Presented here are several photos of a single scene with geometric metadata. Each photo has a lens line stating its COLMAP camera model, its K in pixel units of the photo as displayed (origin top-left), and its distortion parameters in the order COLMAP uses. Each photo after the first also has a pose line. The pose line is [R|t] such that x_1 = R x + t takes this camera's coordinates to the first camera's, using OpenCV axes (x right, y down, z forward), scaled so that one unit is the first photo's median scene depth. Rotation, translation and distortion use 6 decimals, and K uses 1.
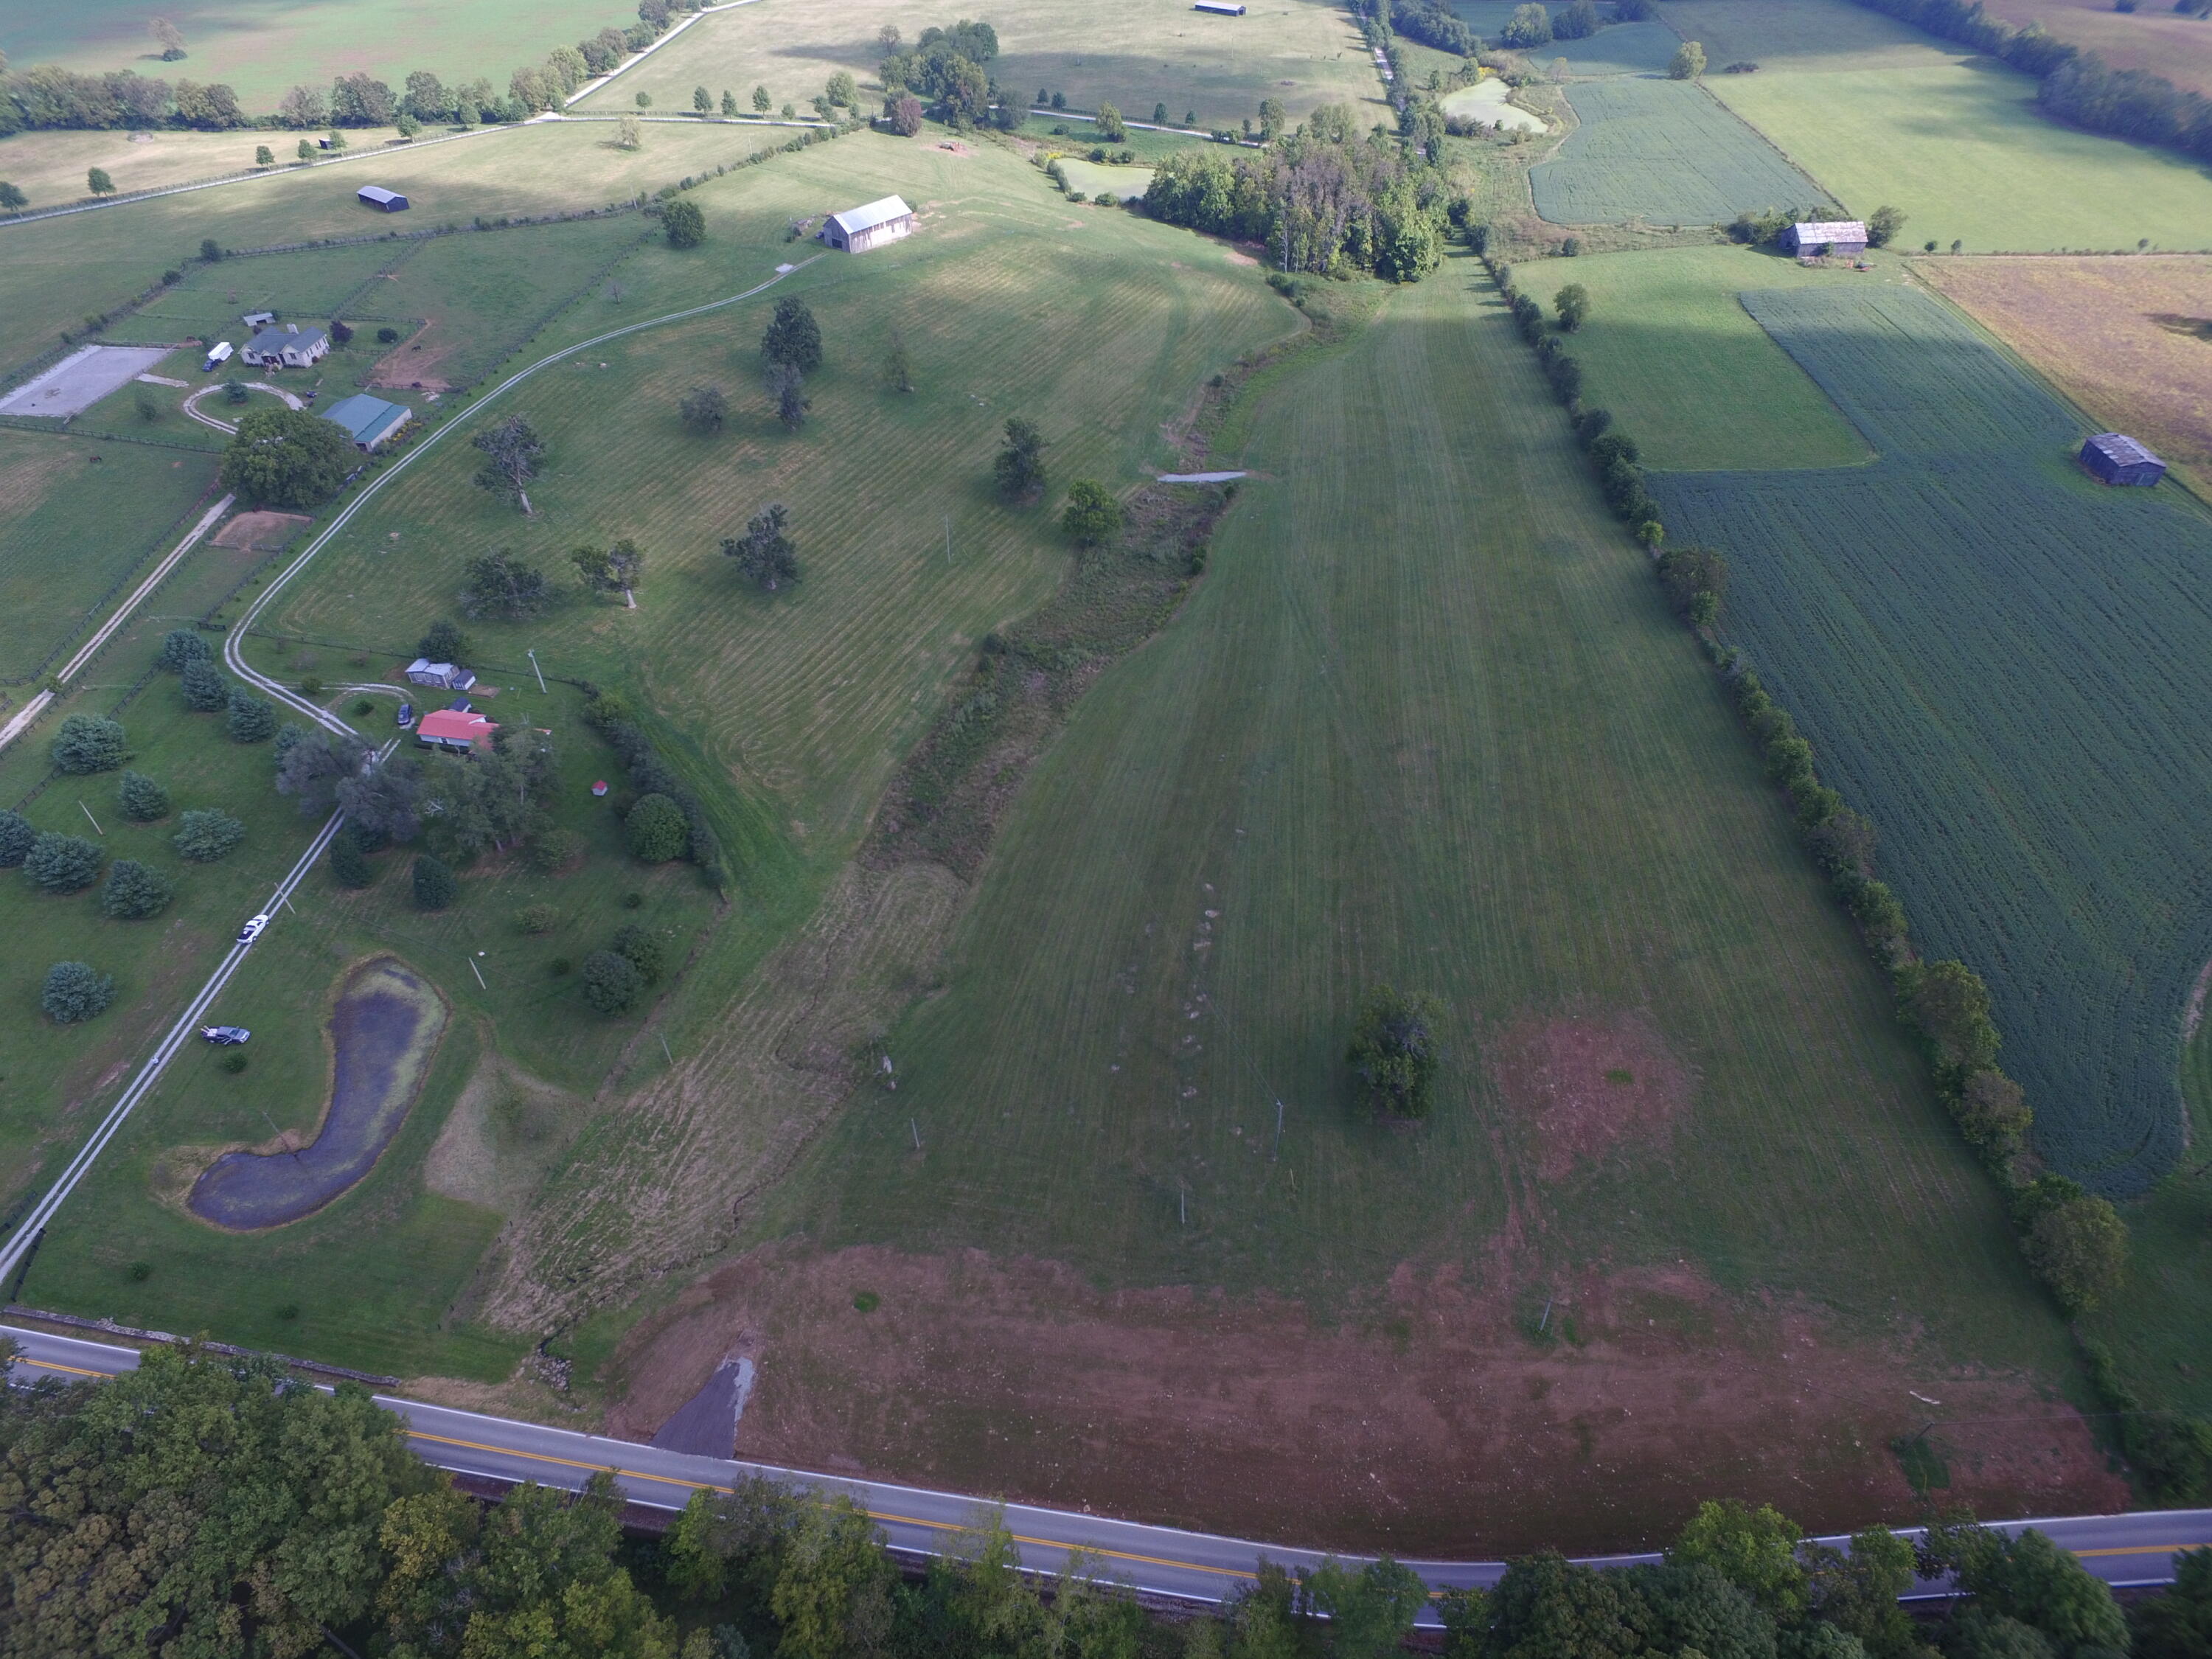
lens RADIAL K [[1286.0, 0, 1109.4], [0, 1286.0, 821.7], [0, 0, 1]] dist [-0.008208, 0.010956]
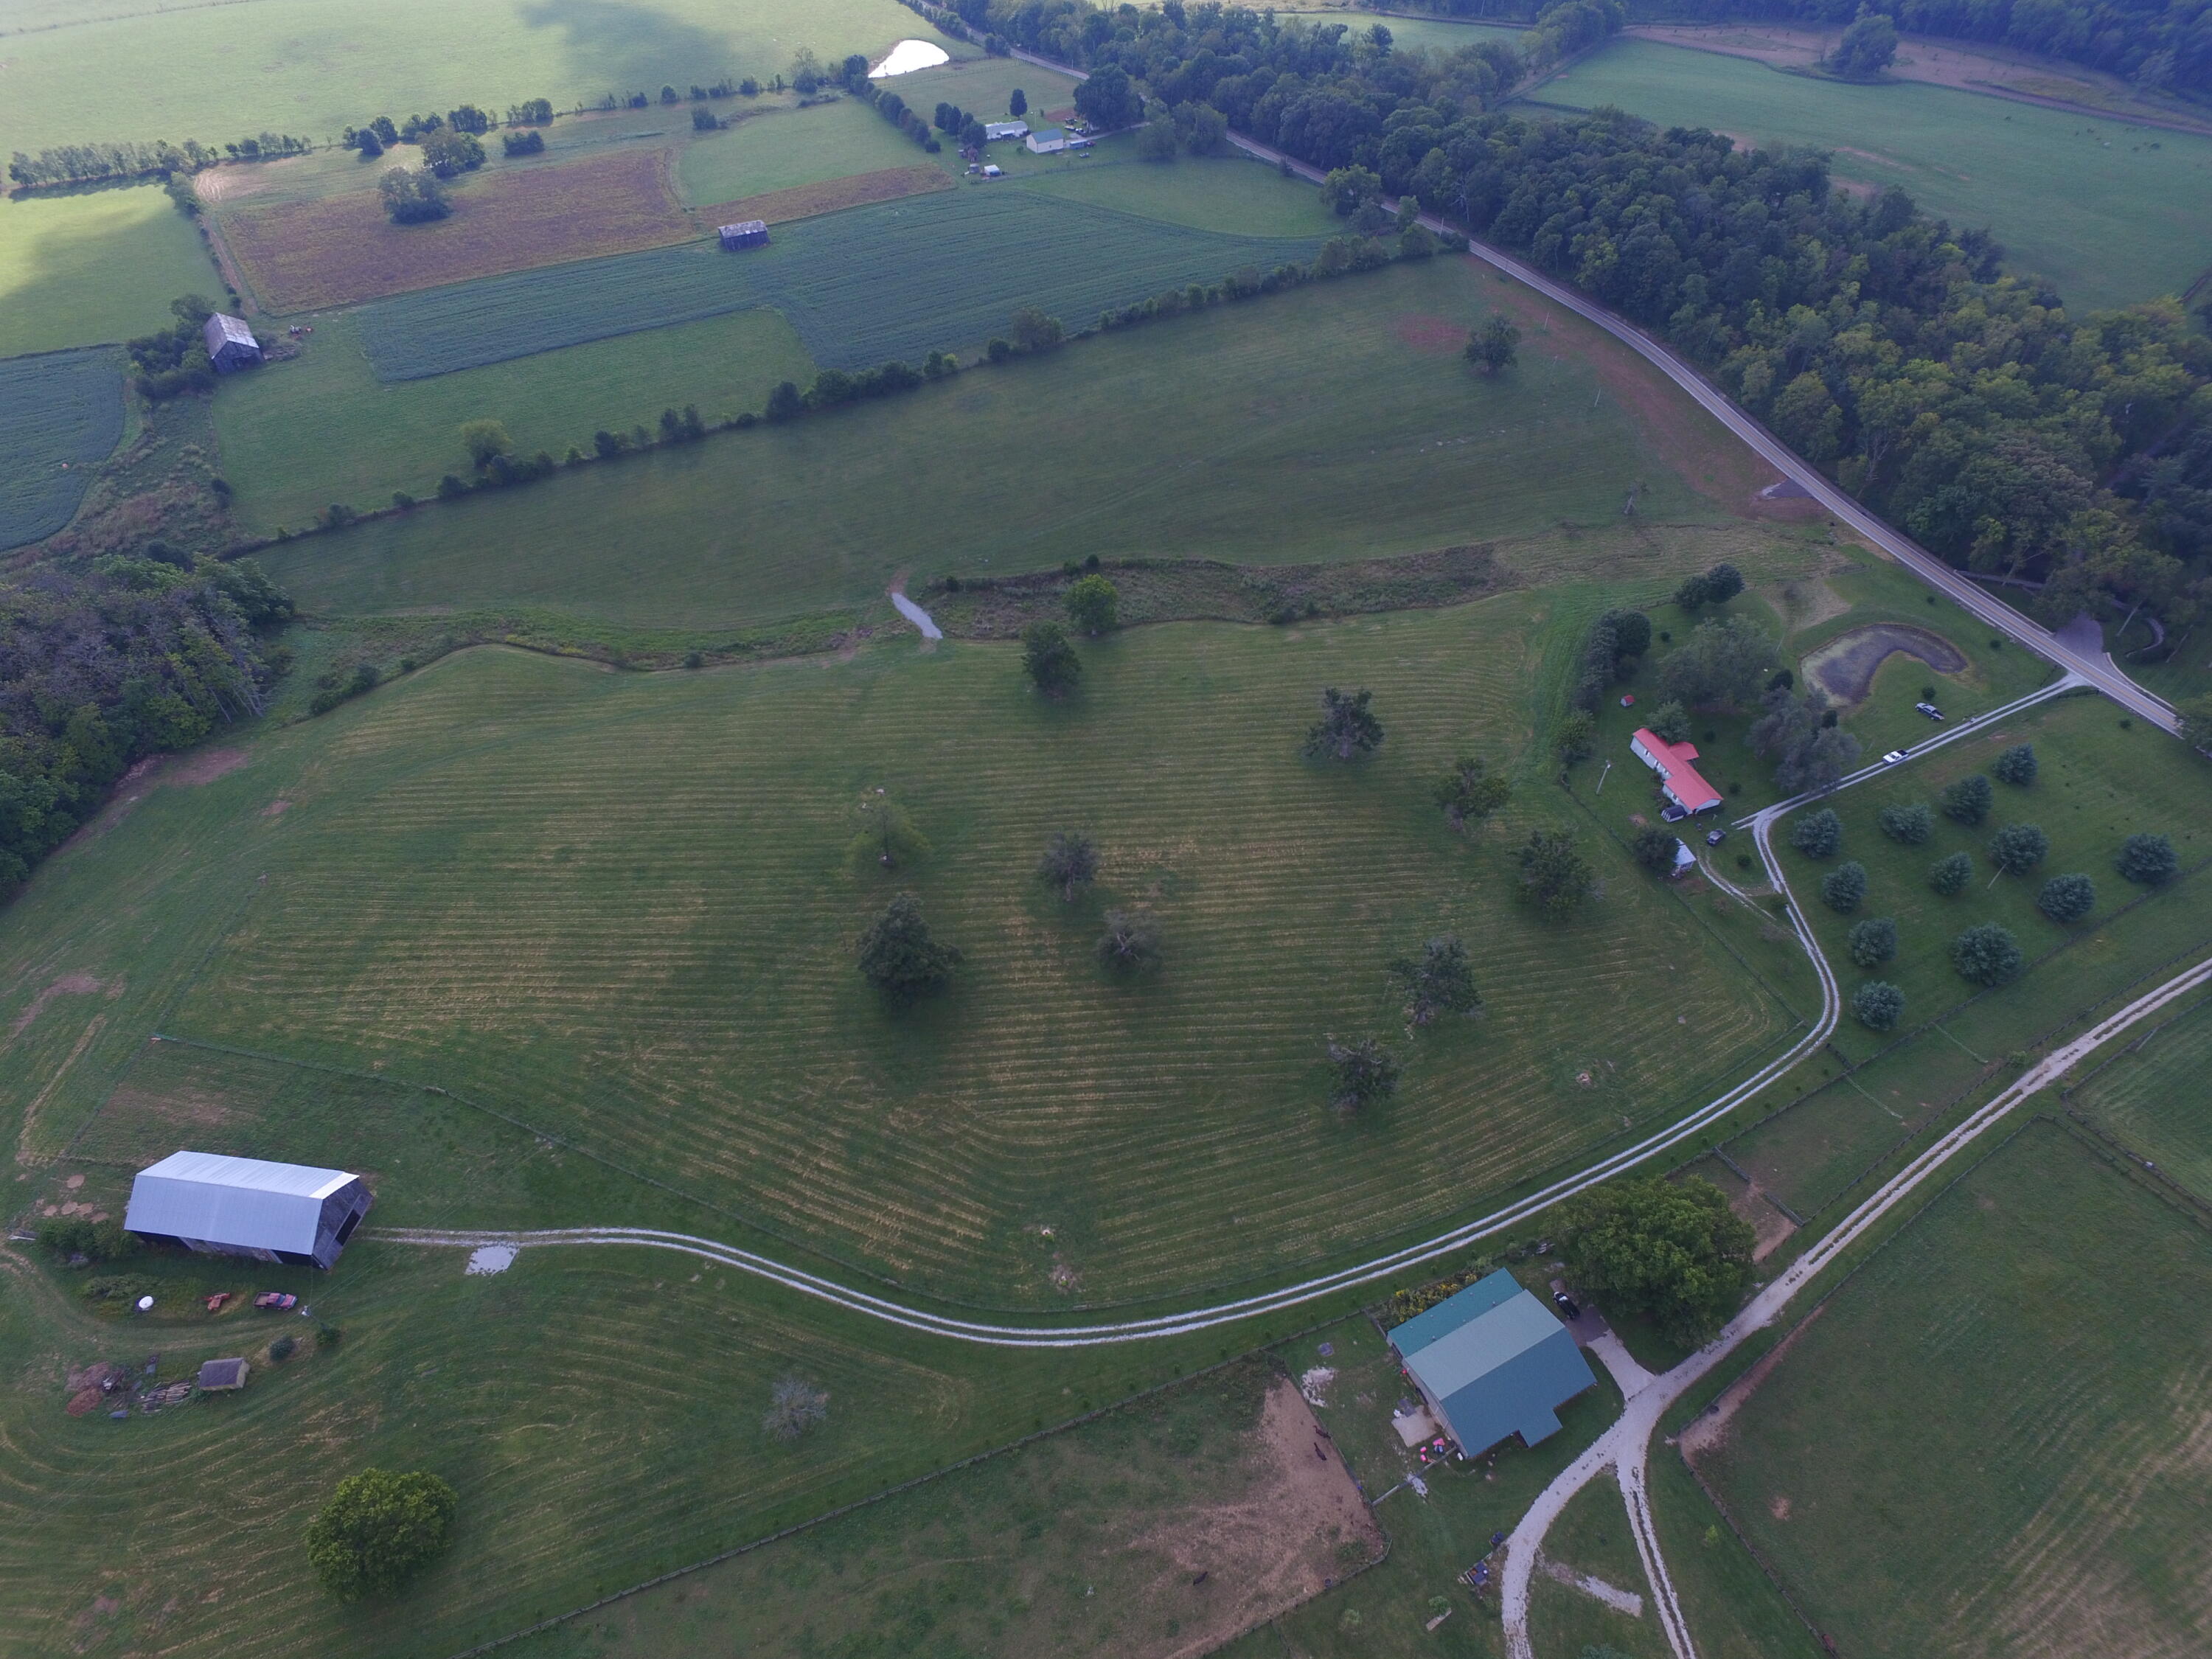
lens RADIAL K [[1324.1, 0, 1109.9], [0, 1324.1, 774.8], [0, 0, 1]] dist [0.005172, 0.002221]
pose [[-0.502869, -0.597325, 0.624760, -0.870579], [0.569506, 0.314761, 0.759334, -1.124403], [-0.650219, 0.737651, 0.181897, 0.991219]]
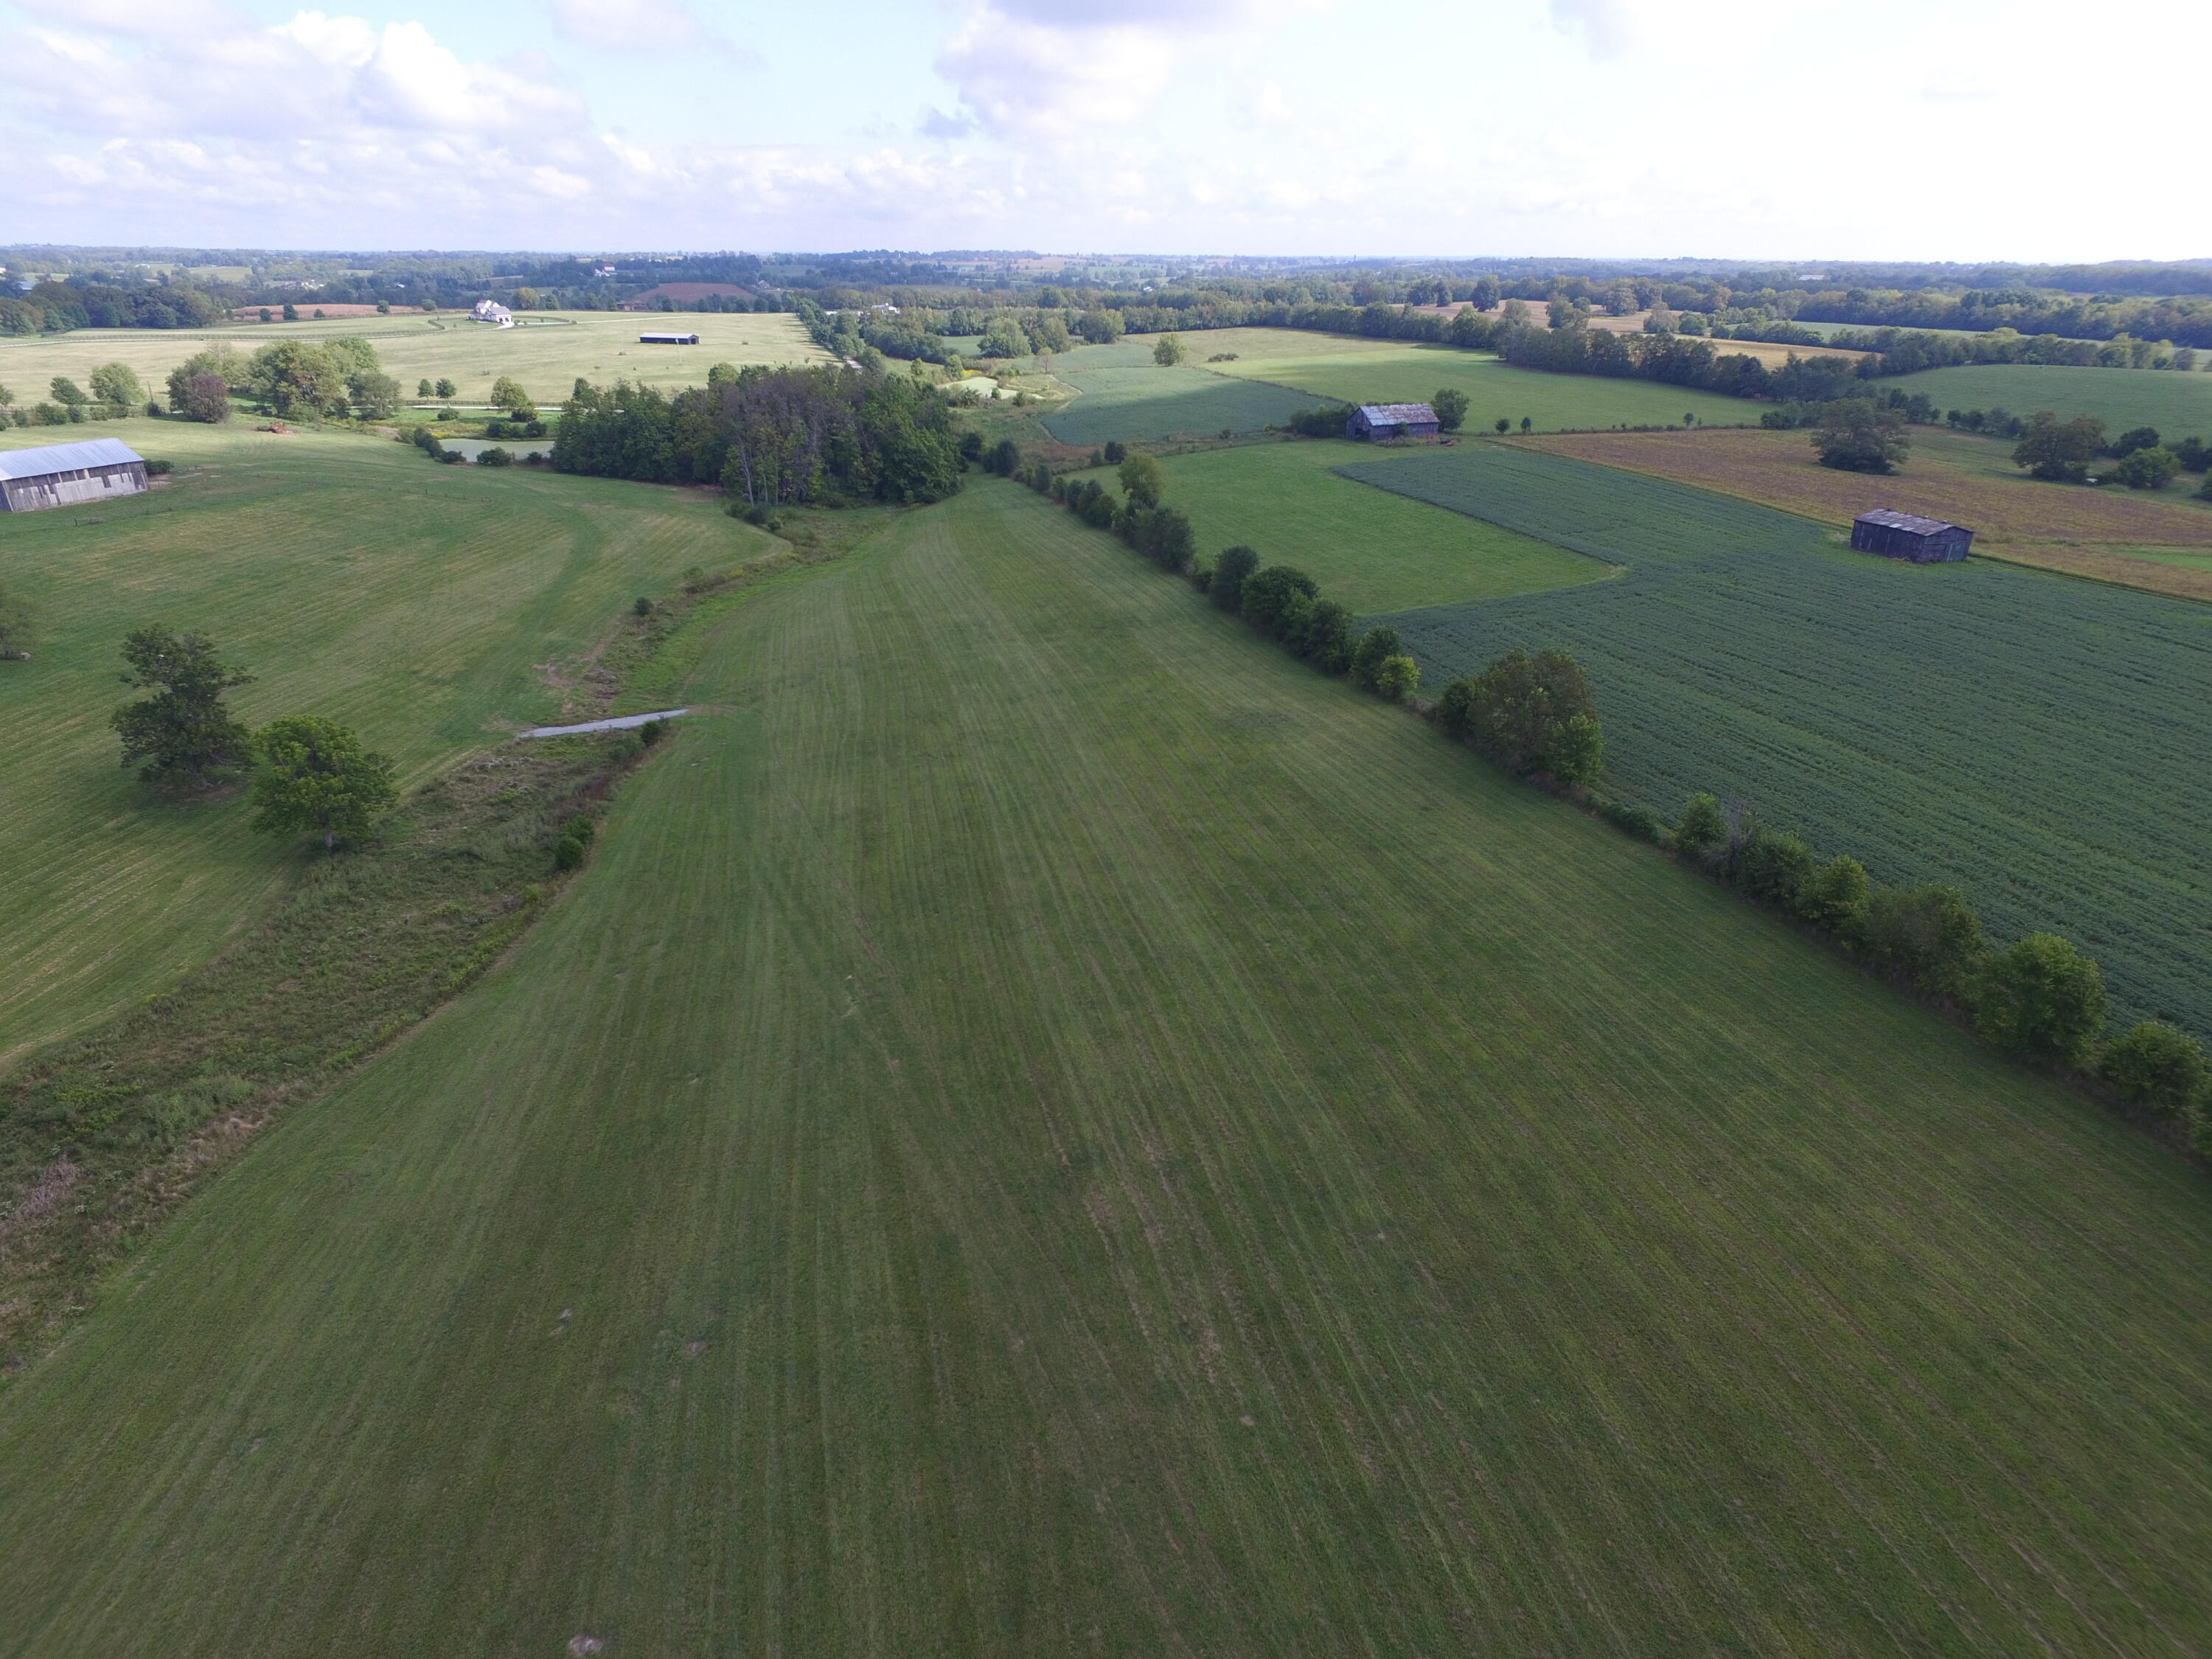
lens RADIAL K [[1286.0, 0, 1109.4], [0, 1286.0, 821.7], [0, 0, 1]] dist [-0.008208, 0.010956]
pose [[0.937644, -0.136151, 0.319822, 0.114153], [0.224087, 0.940142, -0.256746, -0.047648], [-0.265722, 0.312405, 0.912028, 0.554960]]
